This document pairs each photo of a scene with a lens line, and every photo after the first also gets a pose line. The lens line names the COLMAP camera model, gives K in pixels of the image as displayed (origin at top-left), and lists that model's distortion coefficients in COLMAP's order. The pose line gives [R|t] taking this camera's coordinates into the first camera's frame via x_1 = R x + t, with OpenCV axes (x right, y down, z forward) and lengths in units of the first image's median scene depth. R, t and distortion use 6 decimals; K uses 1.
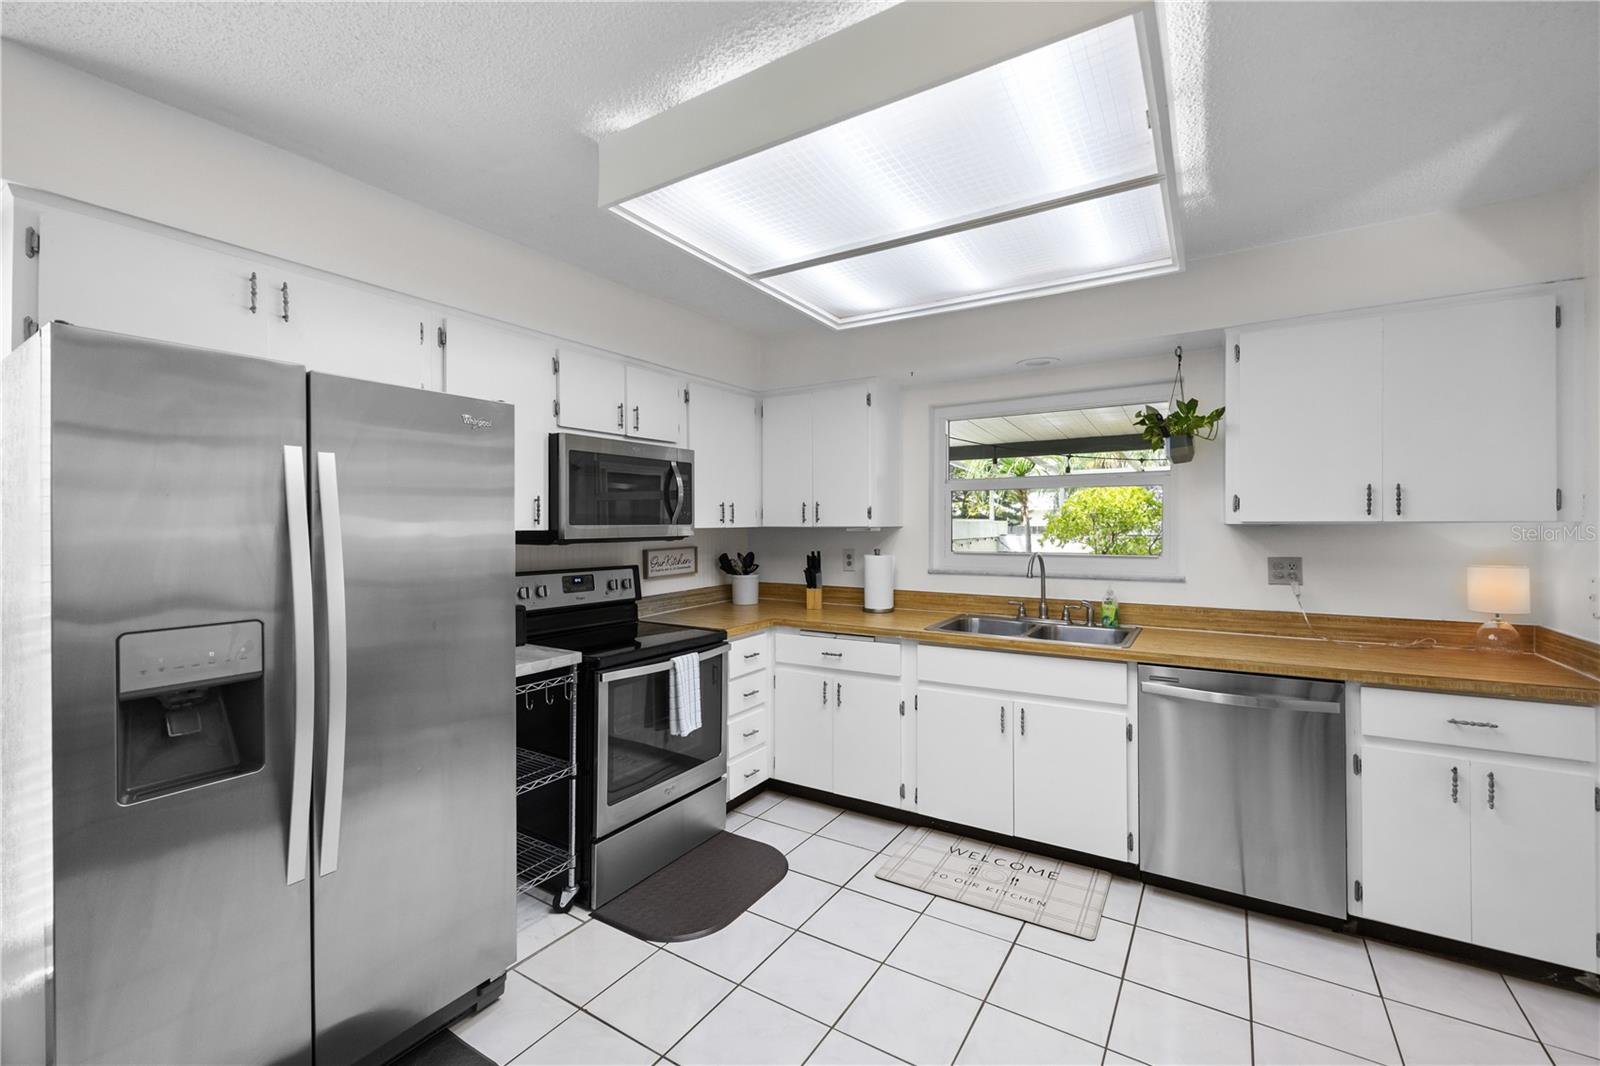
lens RADIAL K [[658.8, 0, 805.0], [0, 658.8, 524.5], [0, 0, 1]] dist [-0.000362, -0.000114]
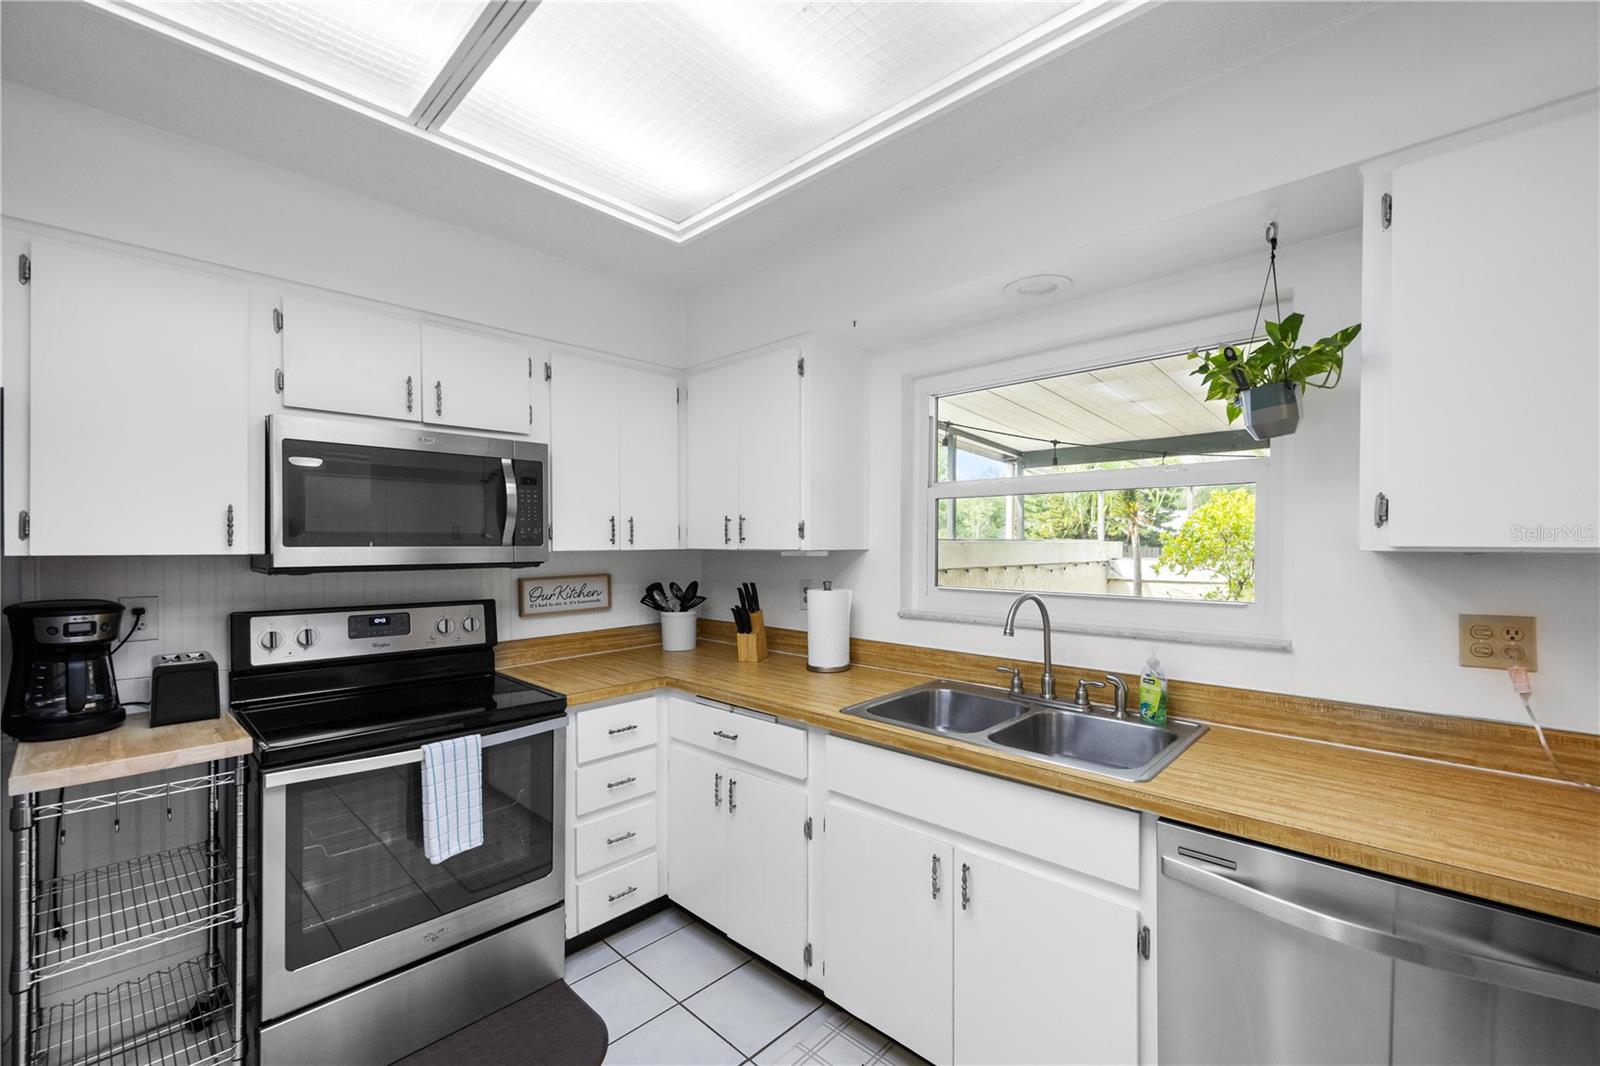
lens RADIAL K [[664.0, 0, 812.9], [0, 664.0, 549.9], [0, 0, 1]] dist [0.001240, 0.000172]
pose [[0.982279, 0.005604, -0.187342, 0.262988], [-0.003983, 0.999951, 0.009025, -0.003585], [0.187384, -0.008119, 0.982253, 0.340962]]
